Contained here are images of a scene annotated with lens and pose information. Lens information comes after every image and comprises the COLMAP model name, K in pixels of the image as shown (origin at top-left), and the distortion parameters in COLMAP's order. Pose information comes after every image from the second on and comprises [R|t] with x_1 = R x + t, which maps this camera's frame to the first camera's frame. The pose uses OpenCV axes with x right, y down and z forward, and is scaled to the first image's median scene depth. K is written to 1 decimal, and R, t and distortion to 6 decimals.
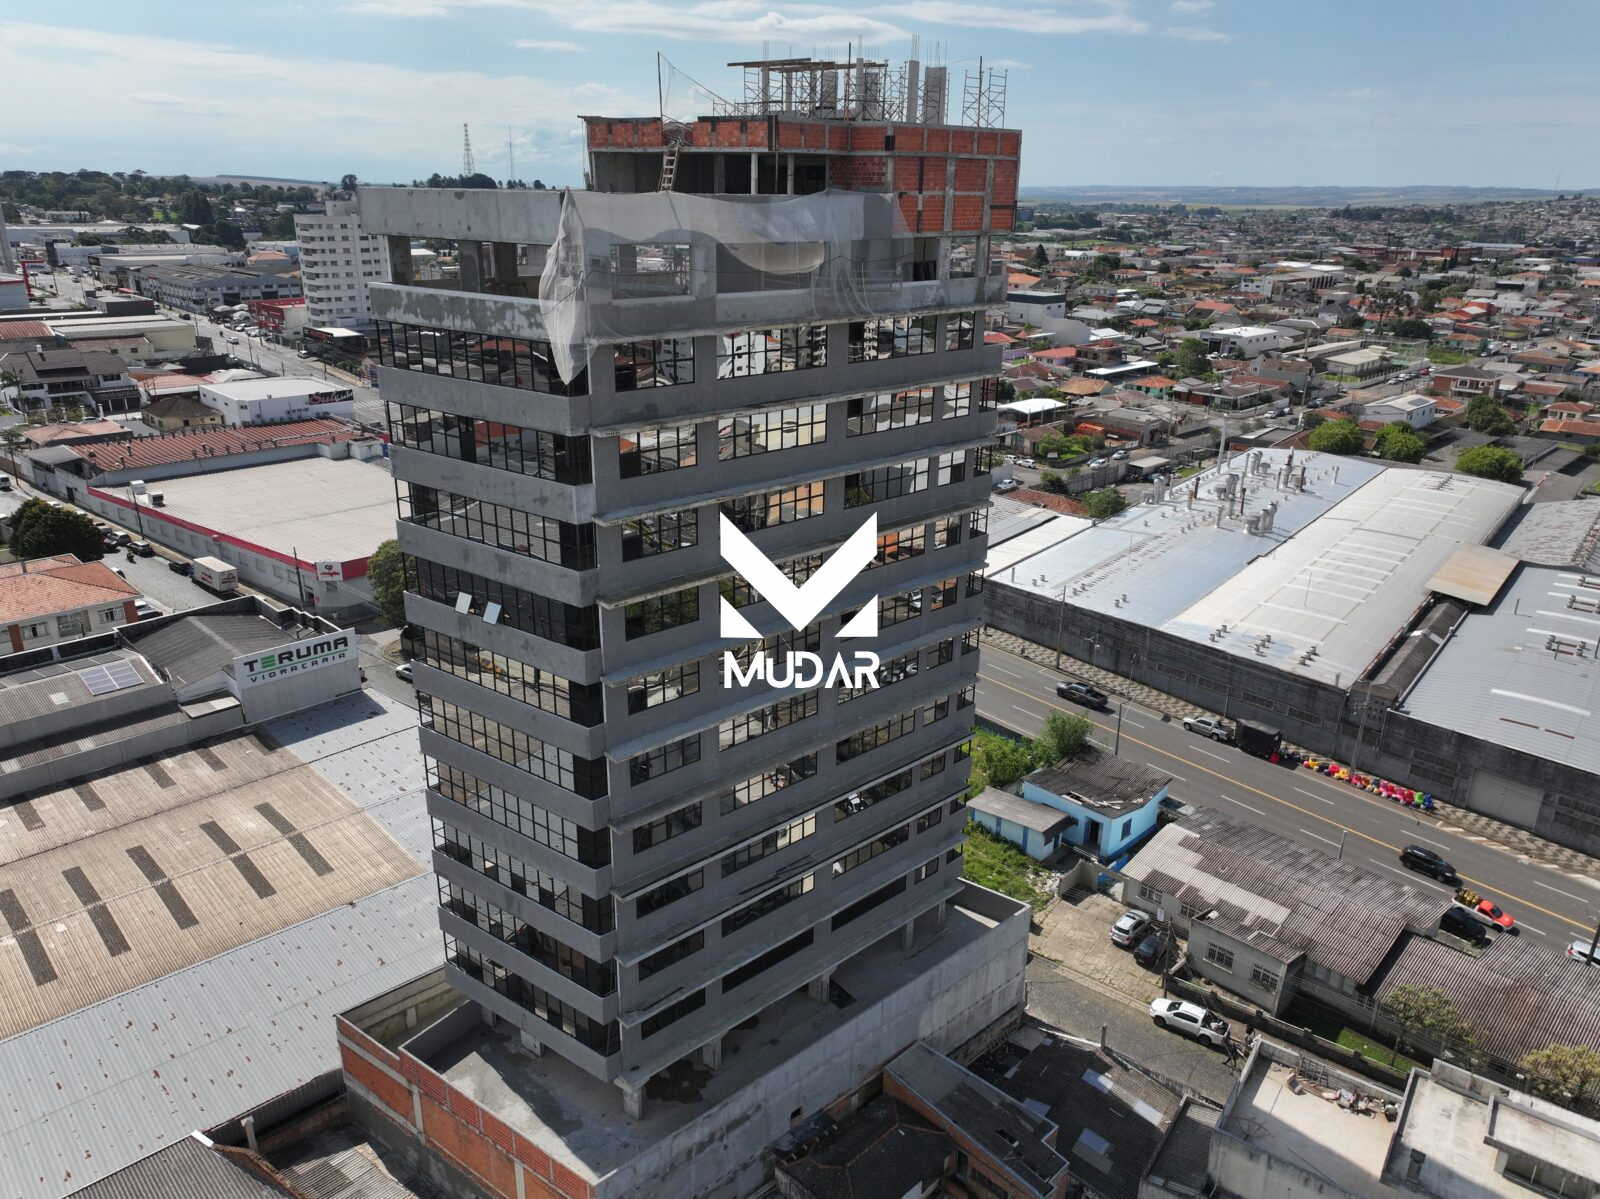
lens RADIAL K [[1129.0, 0, 801.1], [0, 1129.0, 600.0], [0, 0, 1]] dist [-0.006361, 0.024537]
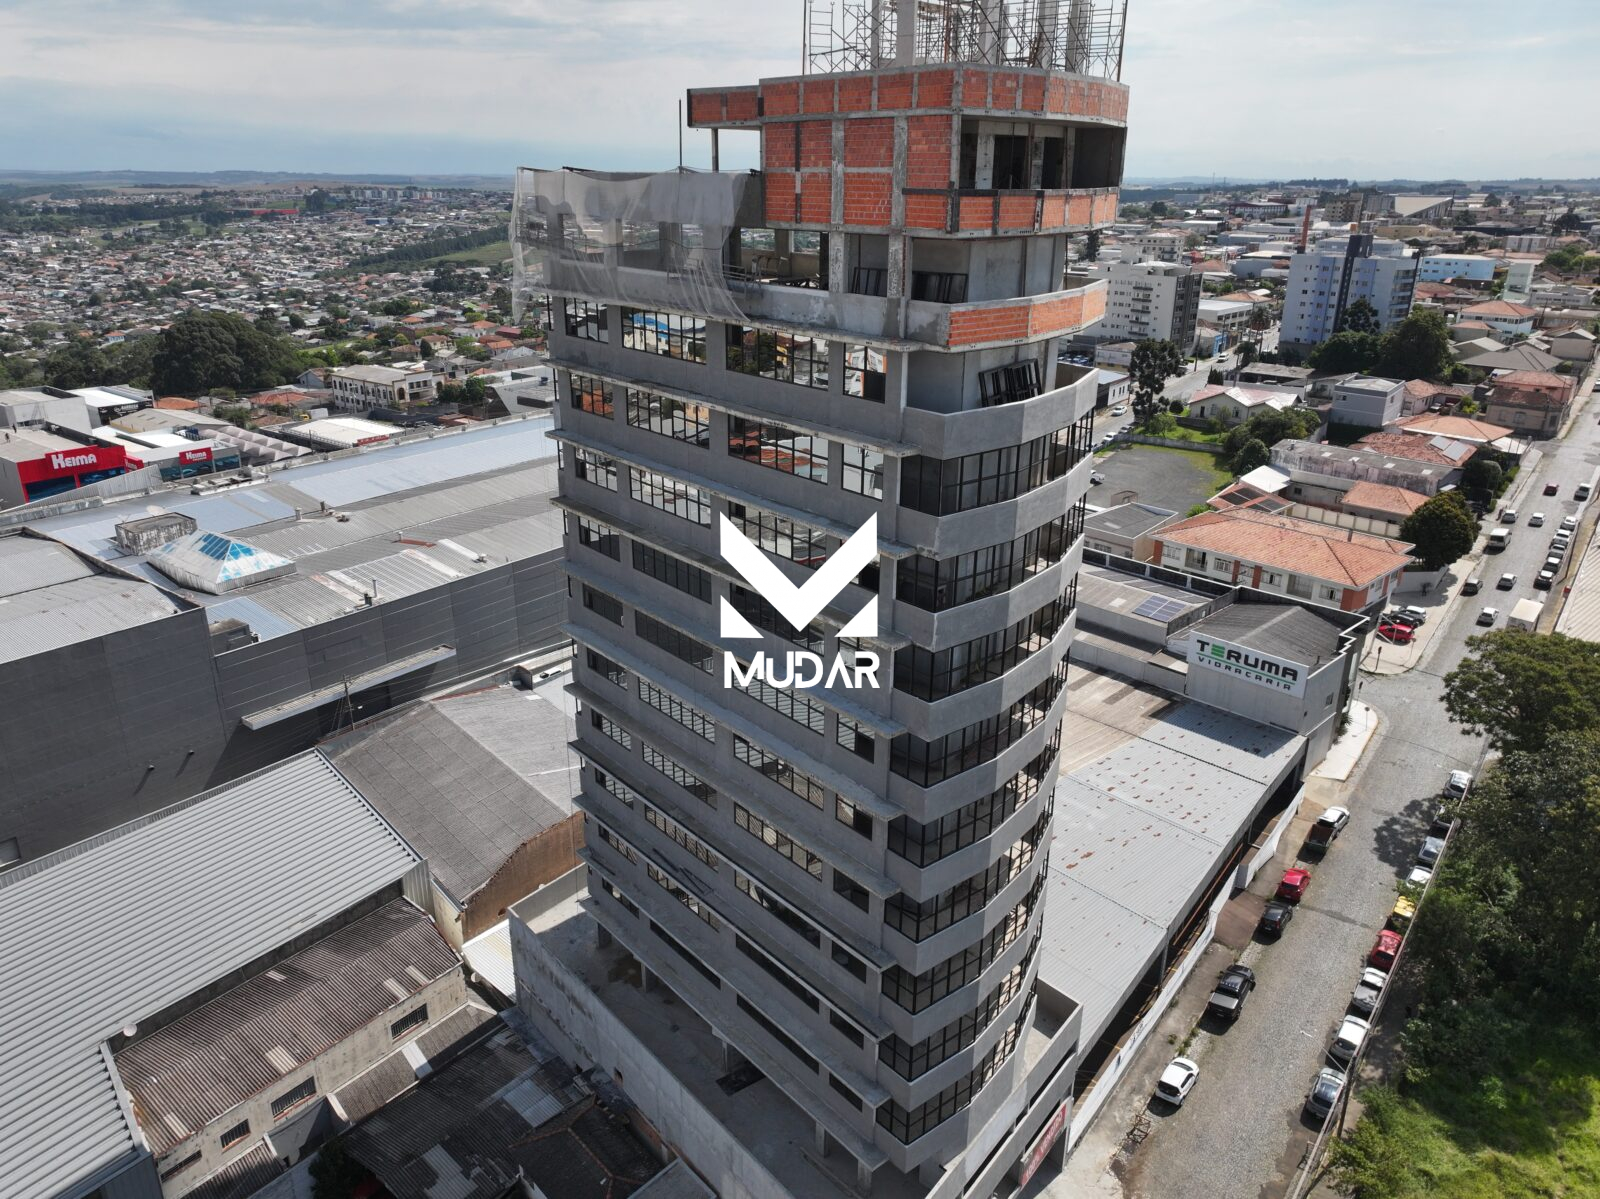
lens RADIAL K [[1127.2, 0, 800.0], [0, 1127.2, 599.5], [0, 0, 1]] dist [-0.002409, 0.022112]
pose [[-0.034395, 0.339874, -0.939842, 0.495069], [-0.350447, 0.876586, 0.329824, -0.195355], [0.935951, 0.340709, 0.088958, 0.562921]]
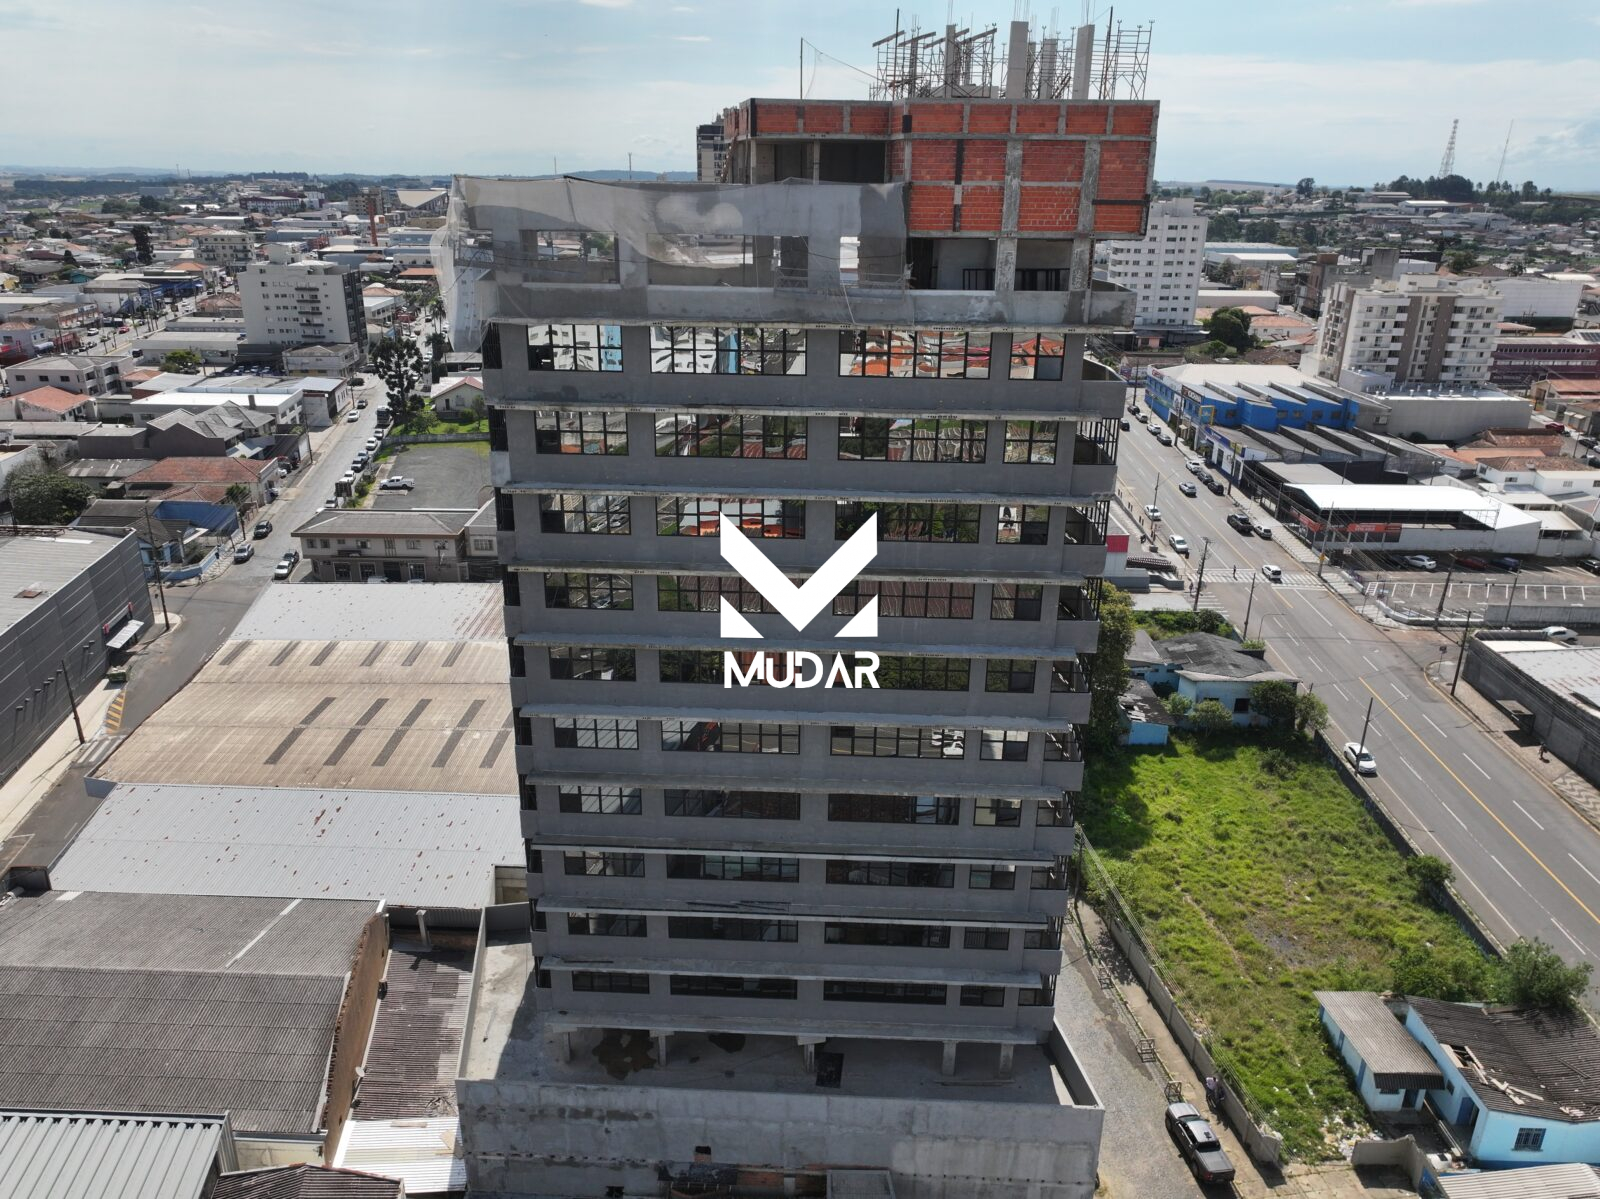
lens RADIAL K [[1129.0, 0, 801.1], [0, 1129.0, 600.0], [0, 0, 1]] dist [-0.006361, 0.024537]
pose [[0.710318, 0.241991, -0.660975, 0.351326], [-0.244087, 0.965459, 0.091158, -0.061815], [0.660204, 0.096584, 0.744850, 0.184354]]
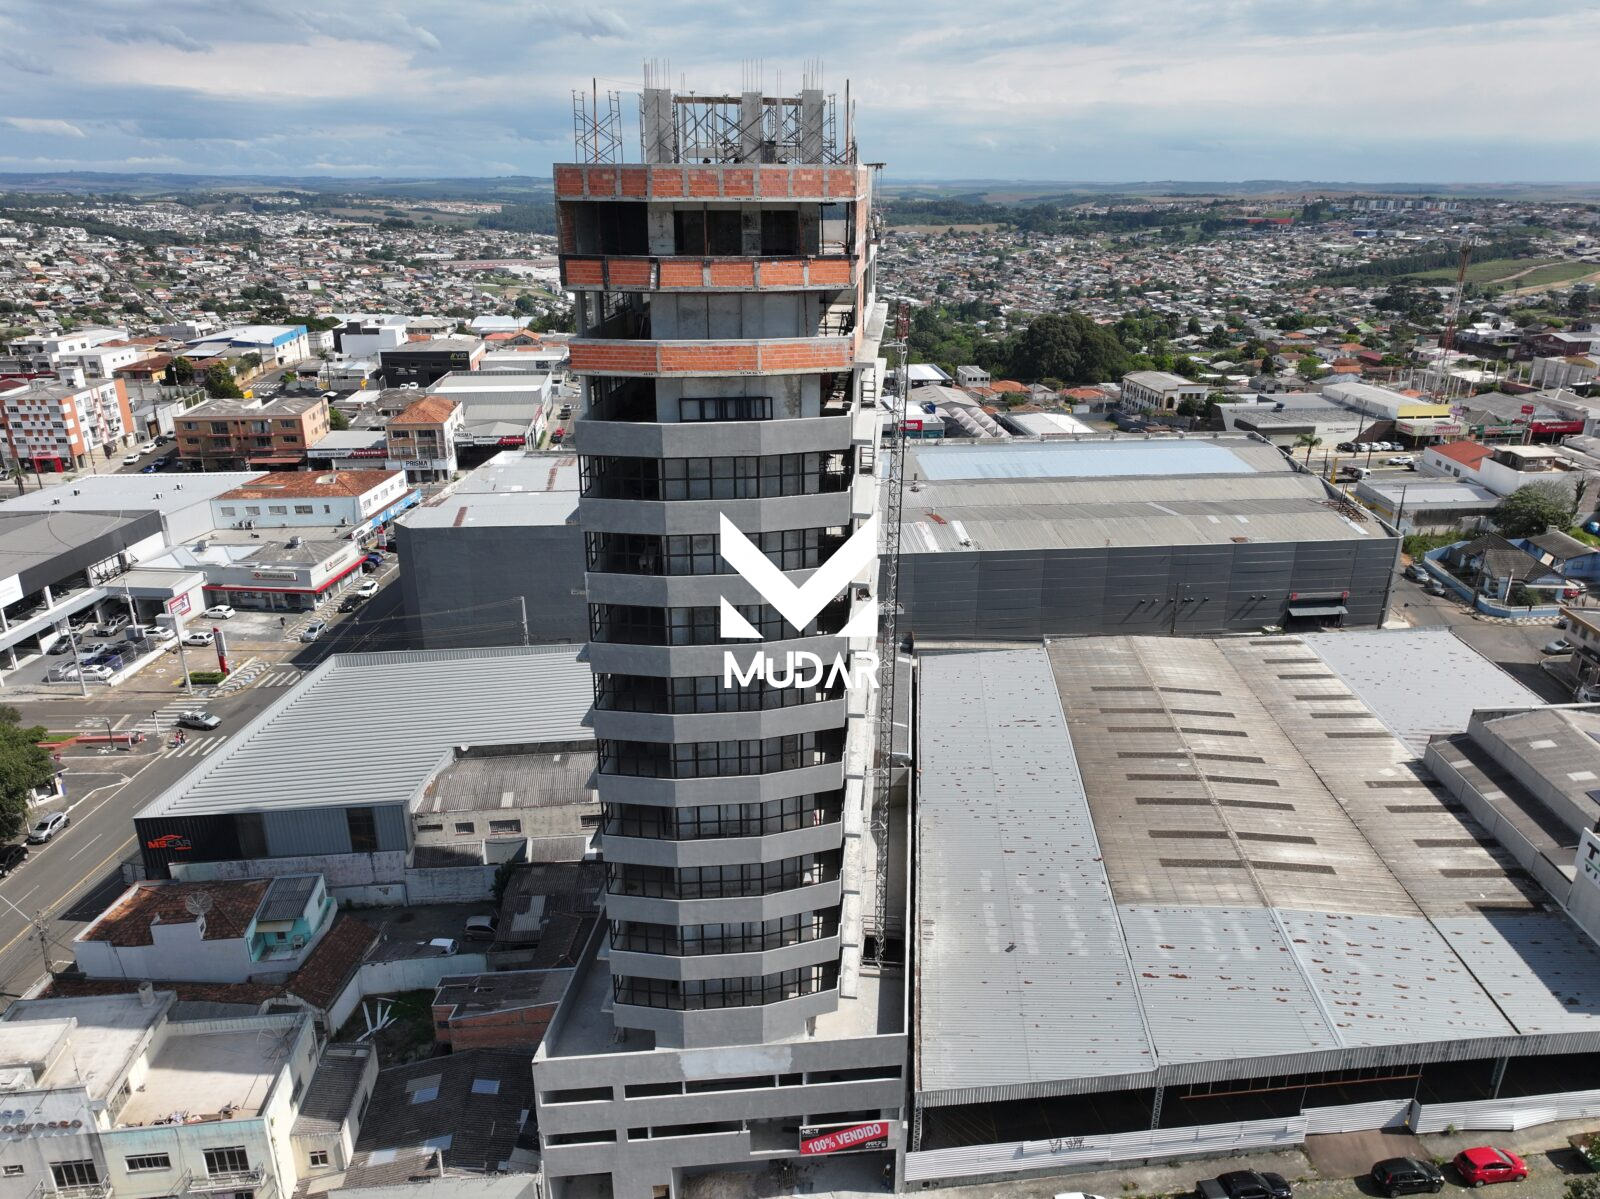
lens RADIAL K [[1127.2, 0, 800.0], [0, 1127.2, 599.5], [0, 0, 1]] dist [-0.002409, 0.022112]
pose [[-0.745554, 0.217096, -0.630094, 0.374874], [-0.244829, 0.790125, 0.561926, -0.389688], [0.619845, 0.573211, -0.535930, 1.006628]]
